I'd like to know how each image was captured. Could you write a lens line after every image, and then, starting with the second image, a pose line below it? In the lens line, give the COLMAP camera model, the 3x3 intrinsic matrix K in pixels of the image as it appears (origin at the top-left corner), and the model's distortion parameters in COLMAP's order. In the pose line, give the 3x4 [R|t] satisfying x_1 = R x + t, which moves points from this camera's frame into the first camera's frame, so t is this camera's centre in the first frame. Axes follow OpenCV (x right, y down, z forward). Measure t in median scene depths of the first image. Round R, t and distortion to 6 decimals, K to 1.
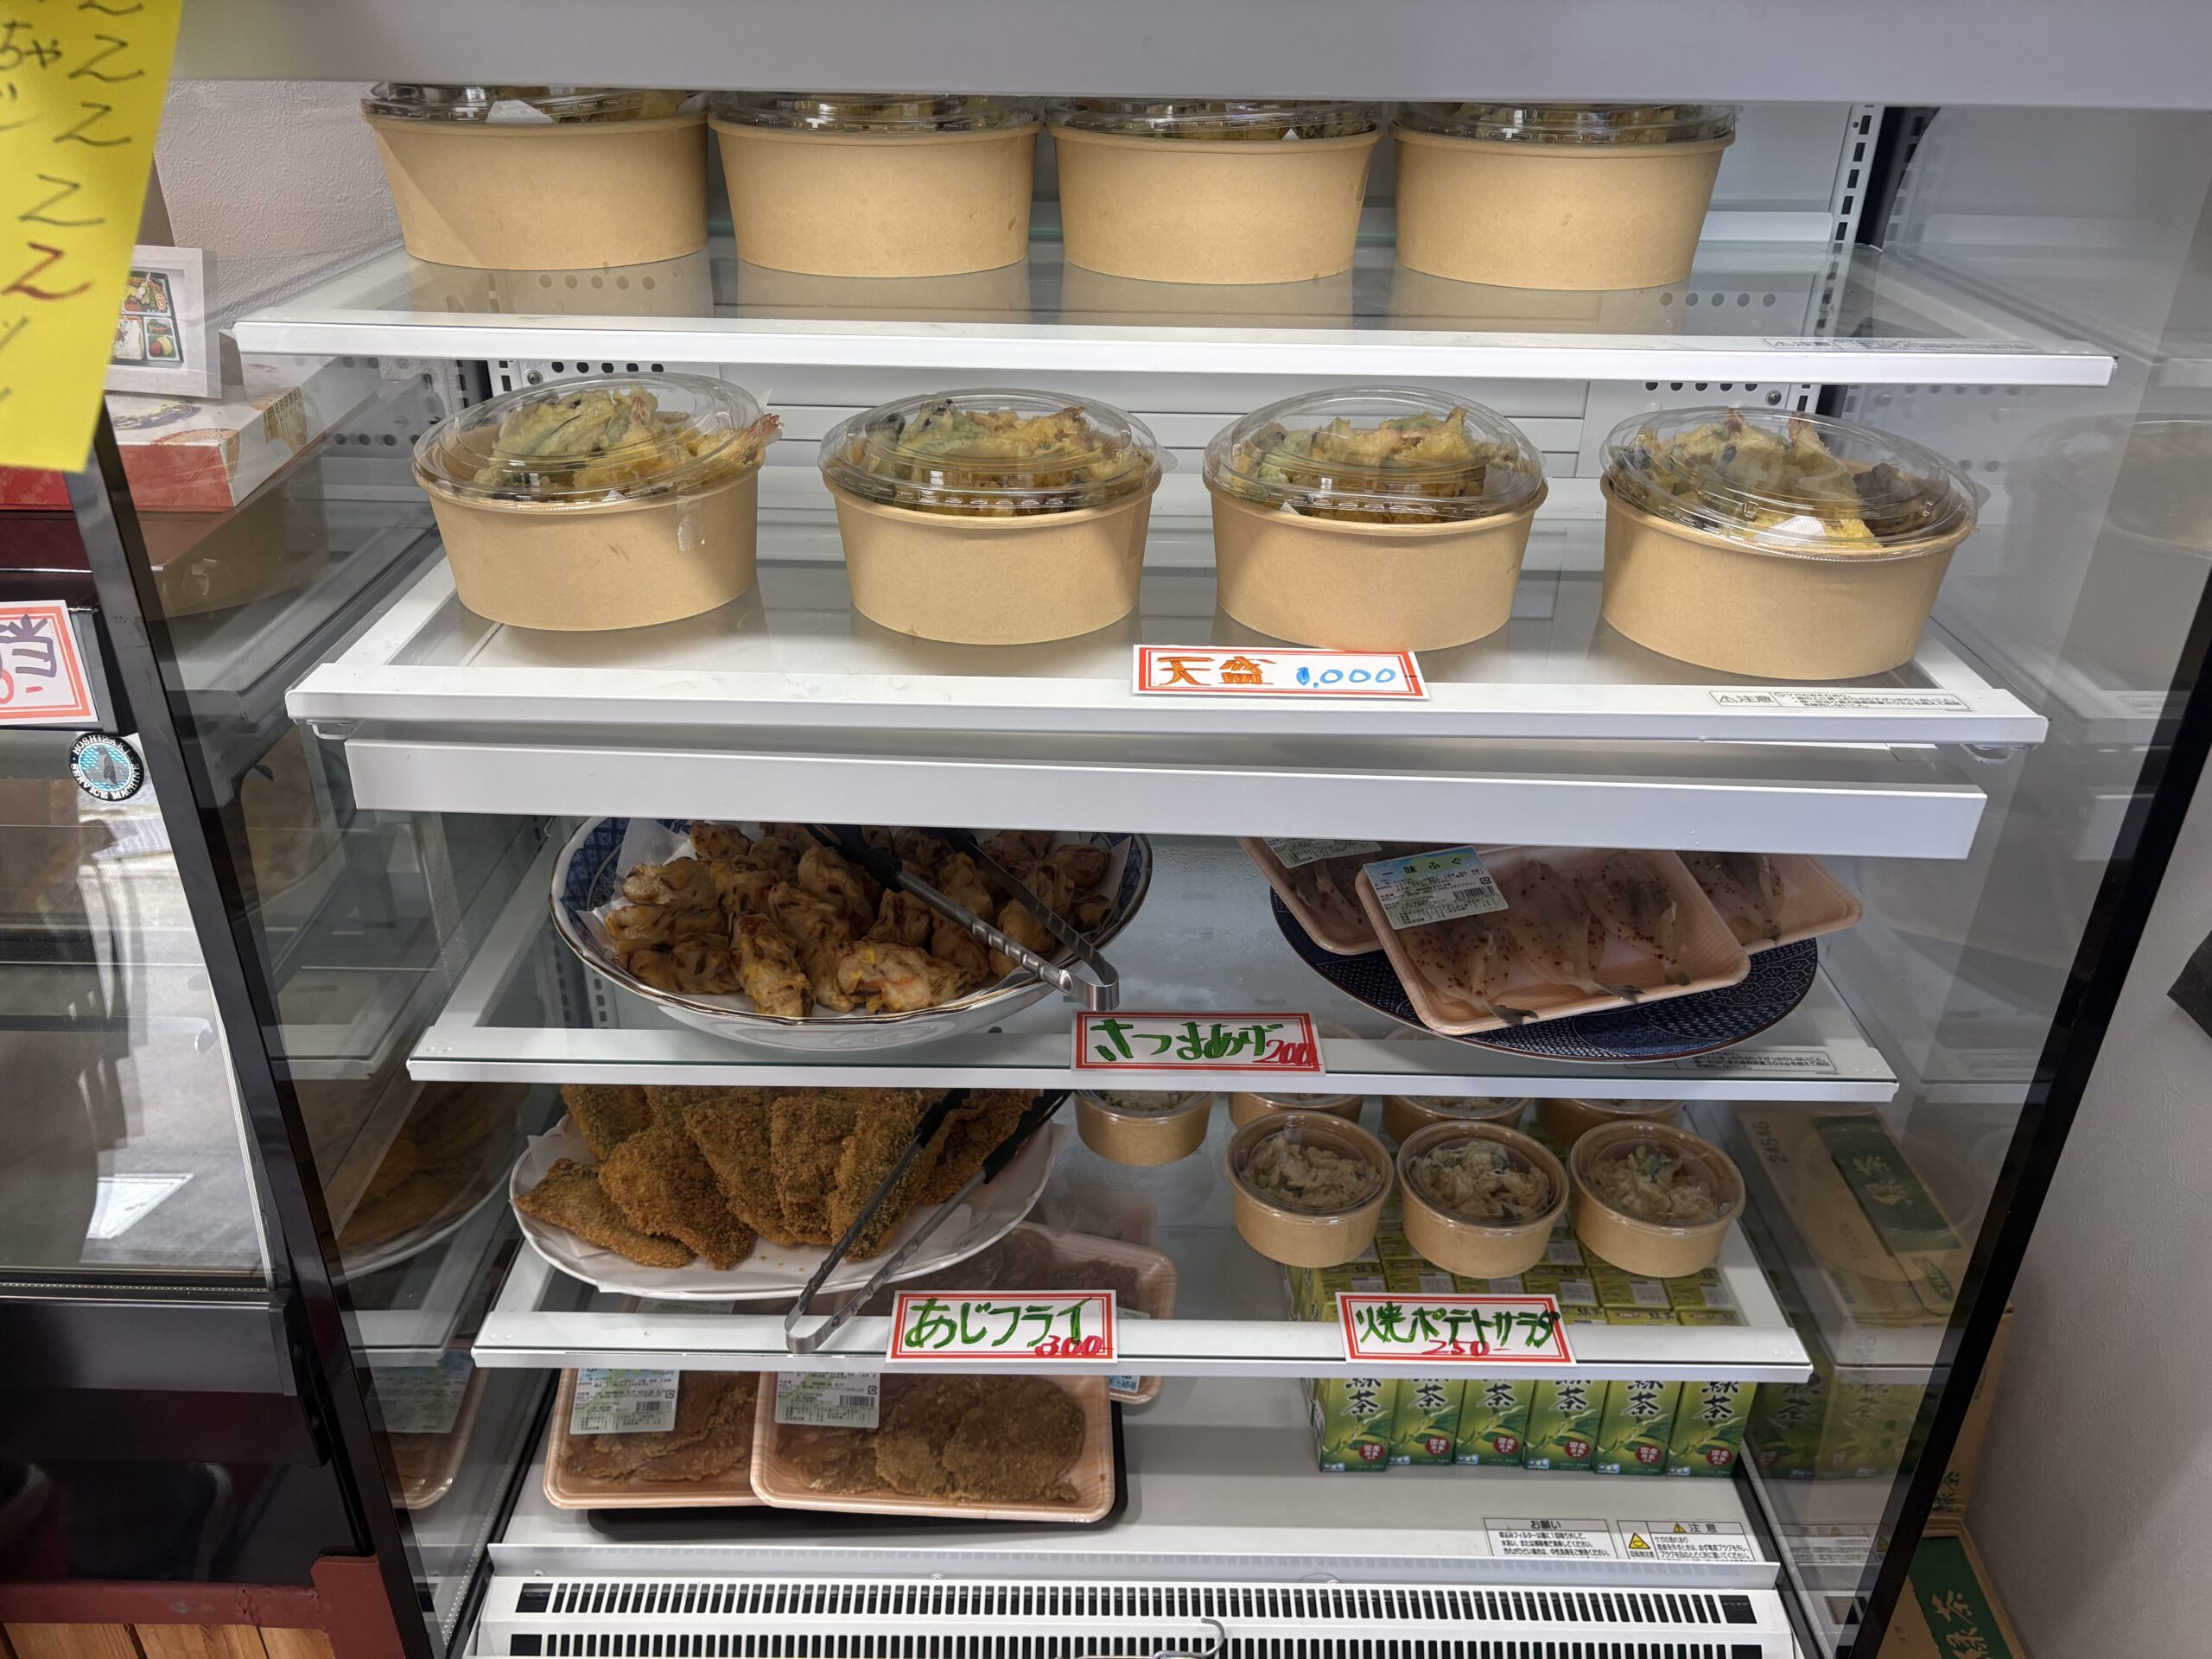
lens RADIAL K [[1668.6, 0, 1102.6], [0, 1668.6, 786.0], [0, 0, 1]] dist [-0.005945, -0.003518]
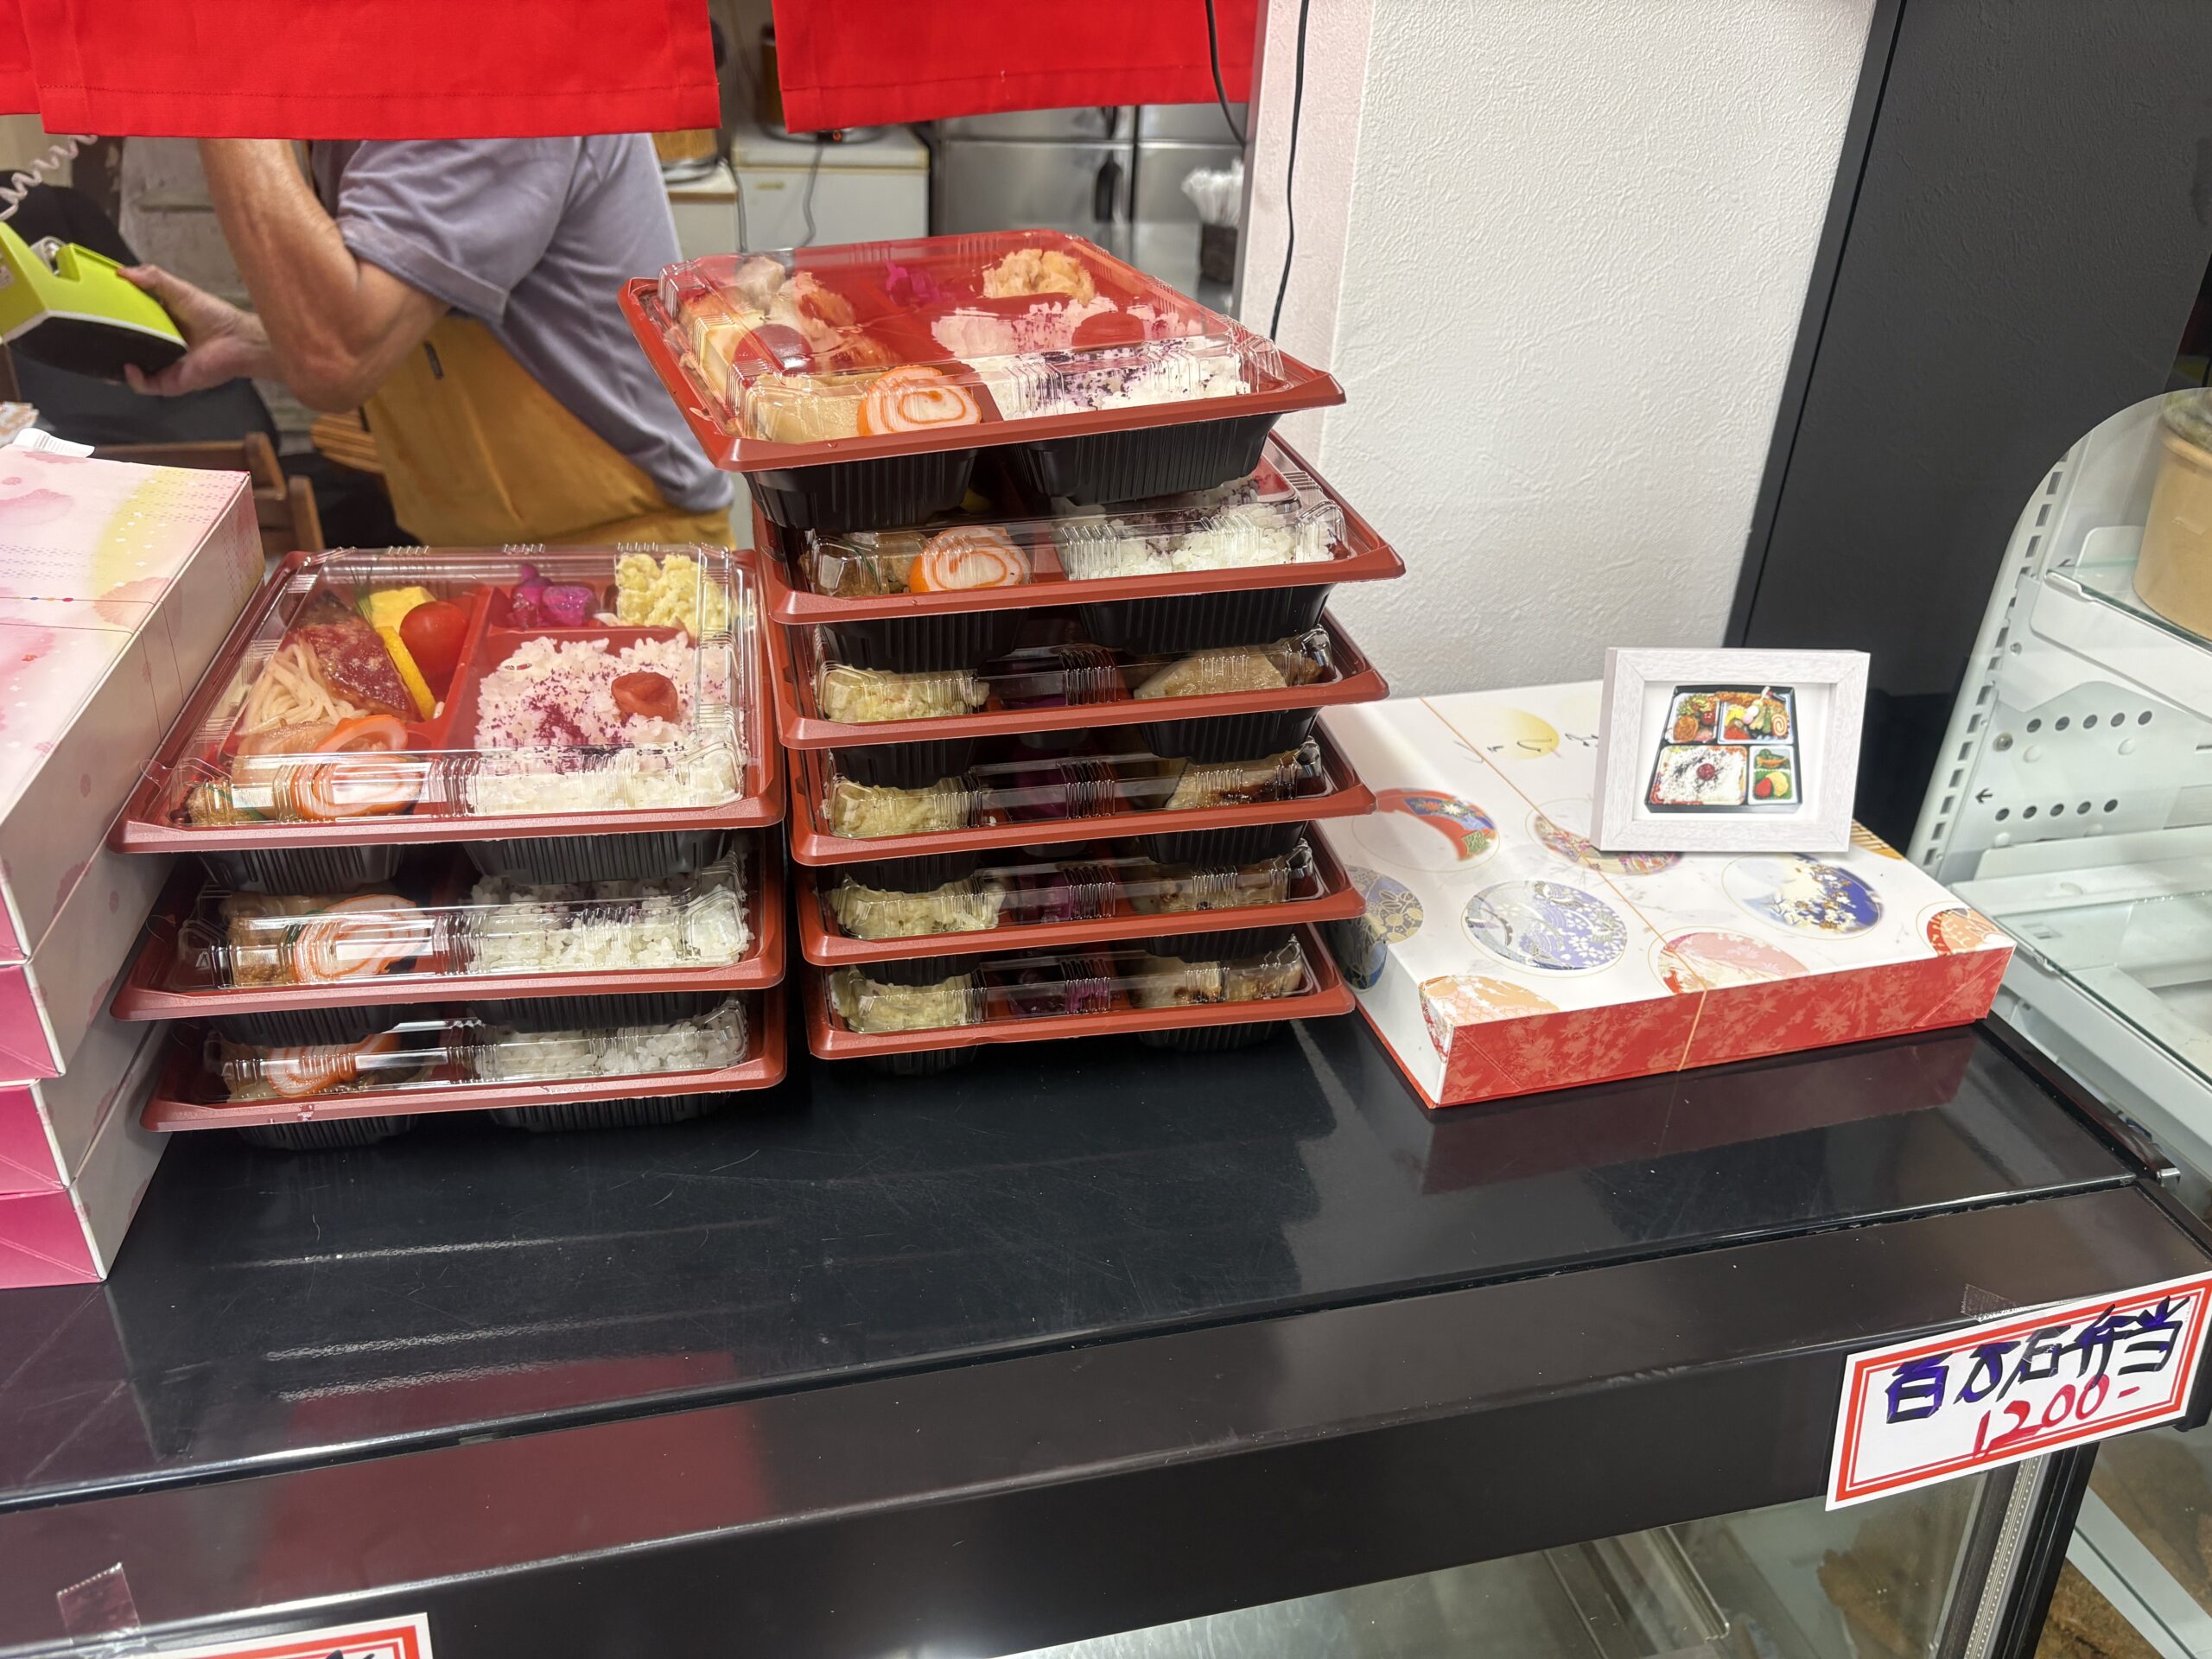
lens RADIAL K [[1665.7, 0, 1093.2], [0, 1665.7, 794.3], [0, 0, 1]] dist [0.086077, -0.115938]
pose [[0.968028, -0.093999, 0.232563, -1.016644], [0.090738, 0.995568, 0.024704, -0.304803], [-0.233854, -0.002812, 0.972268, 0.367484]]
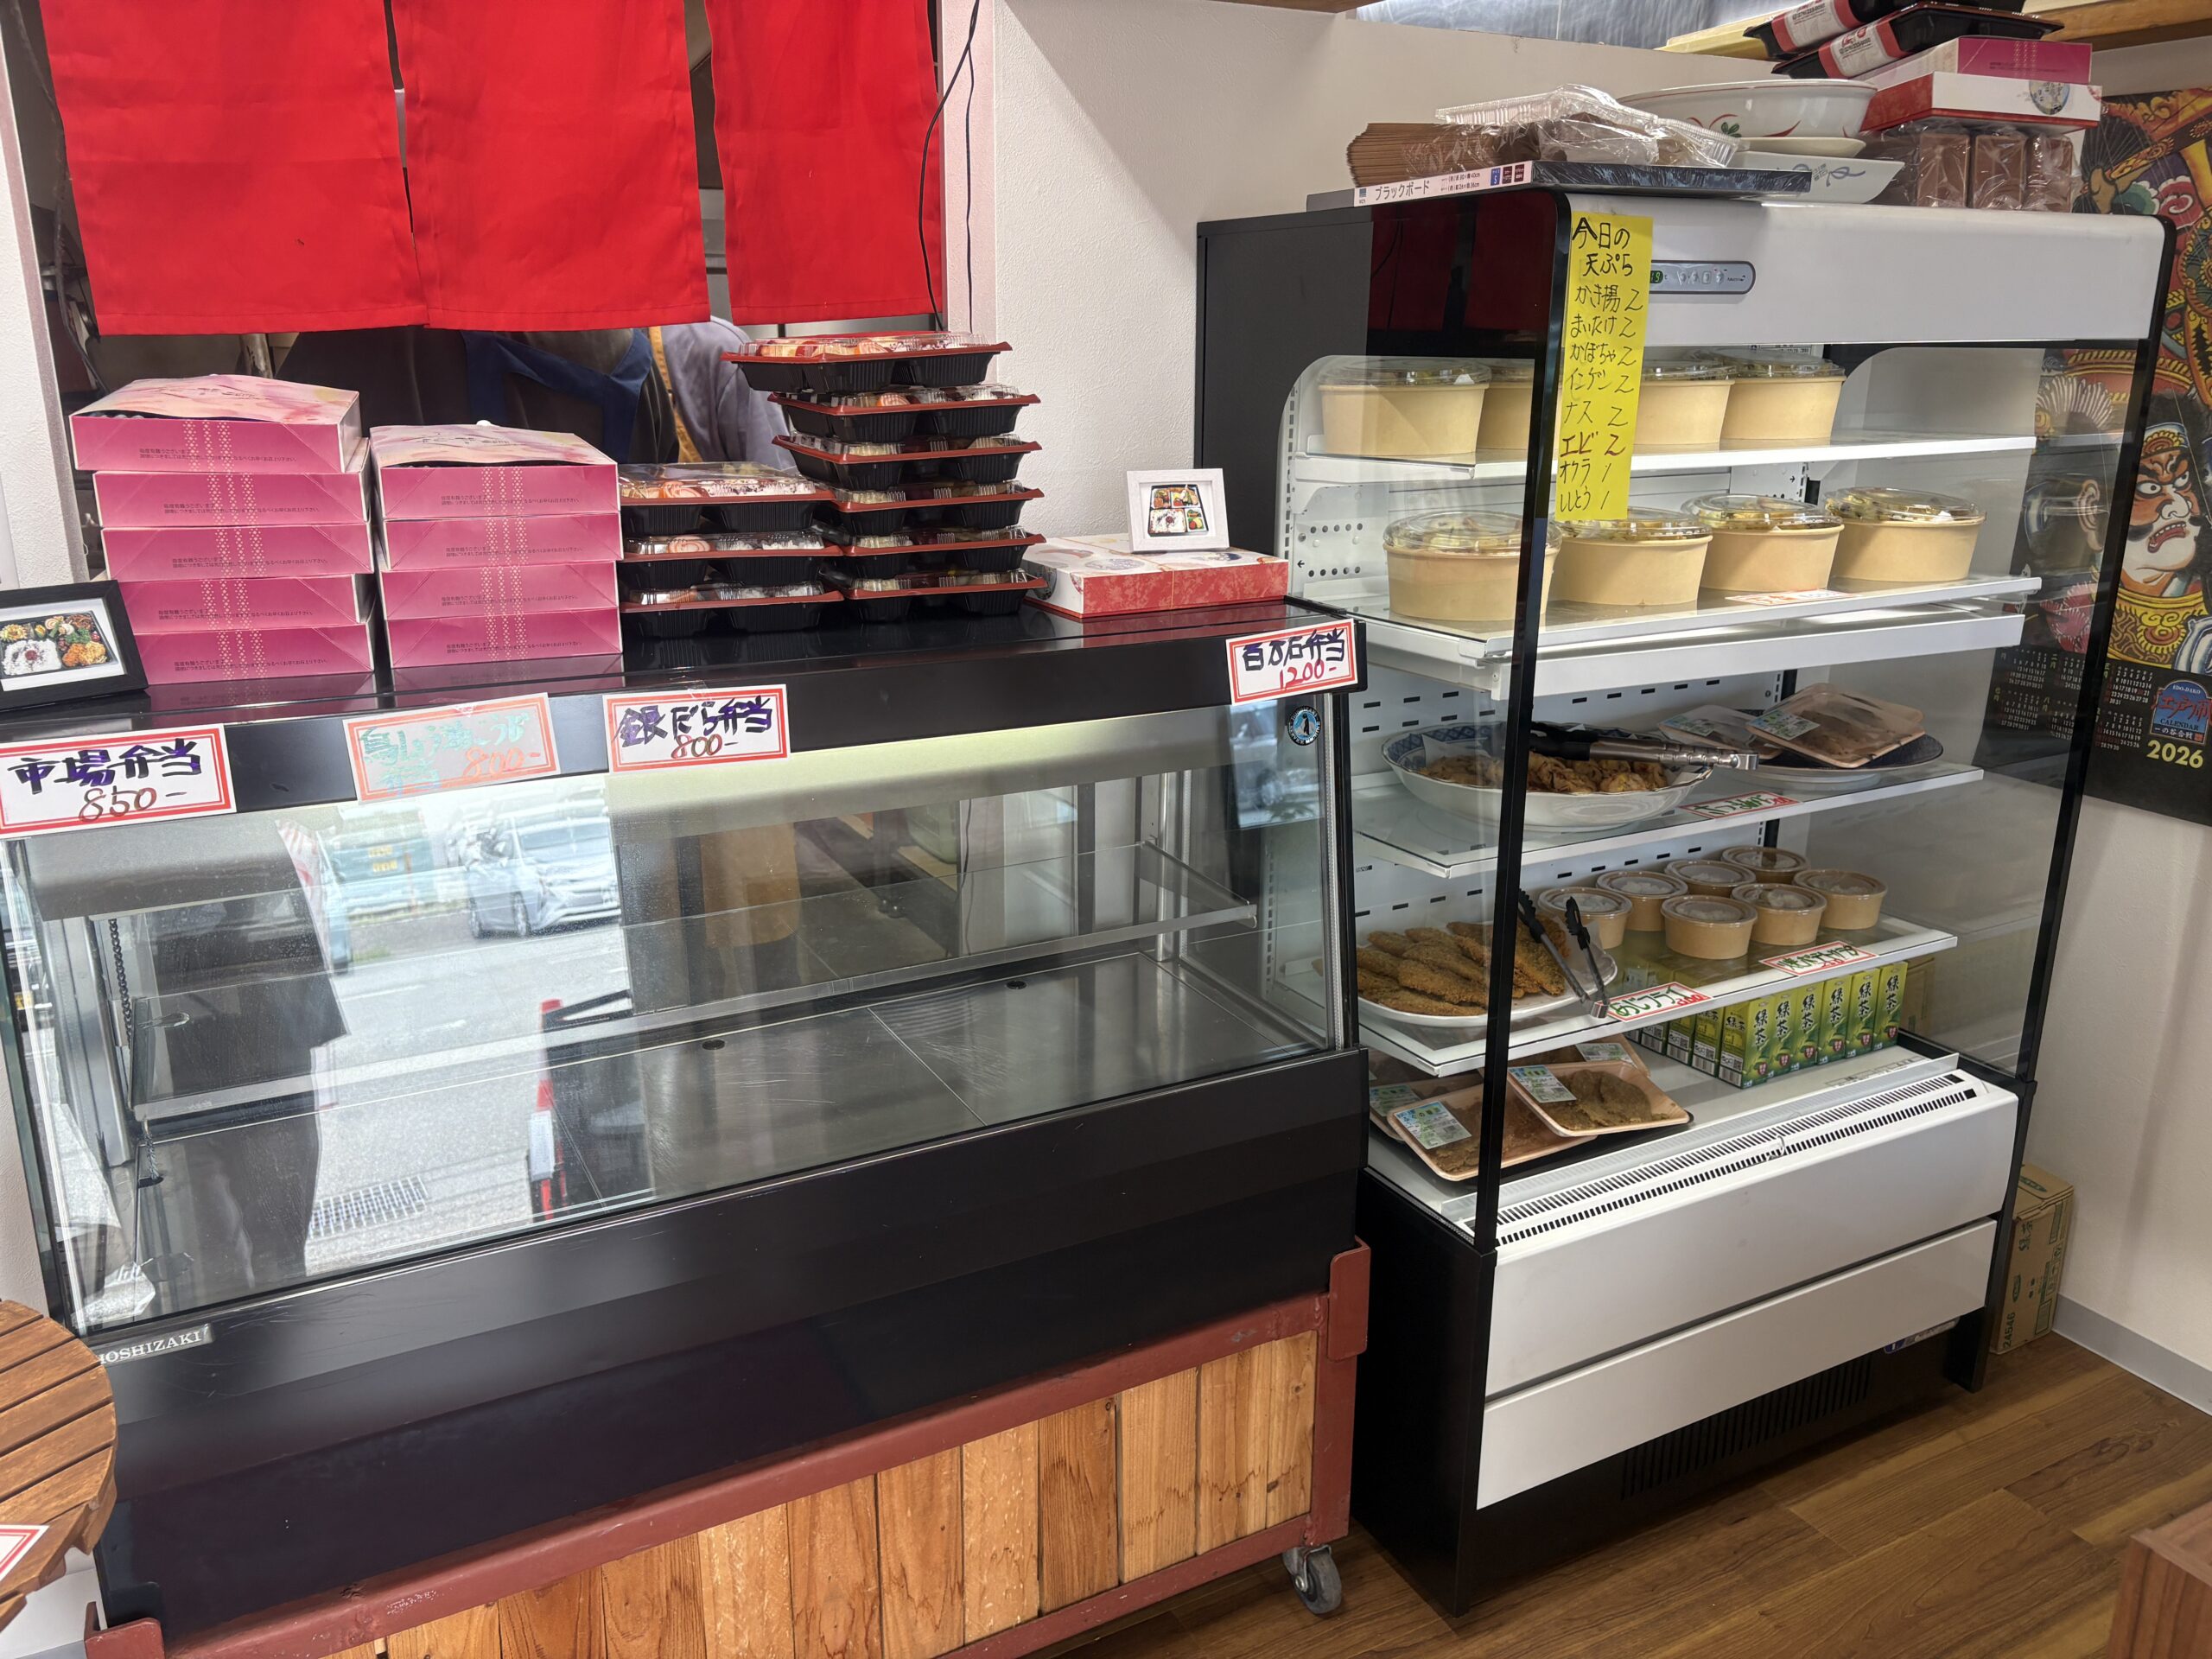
lens RADIAL K [[1665.7, 0, 1093.2], [0, 1665.7, 794.3], [0, 0, 1]] dist [0.086077, -0.115938]
pose [[0.878419, -0.145072, 0.455340, -1.518204], [0.234379, 0.961129, -0.145935, 0.248709], [-0.416470, 0.234914, 0.878276, -0.453943]]
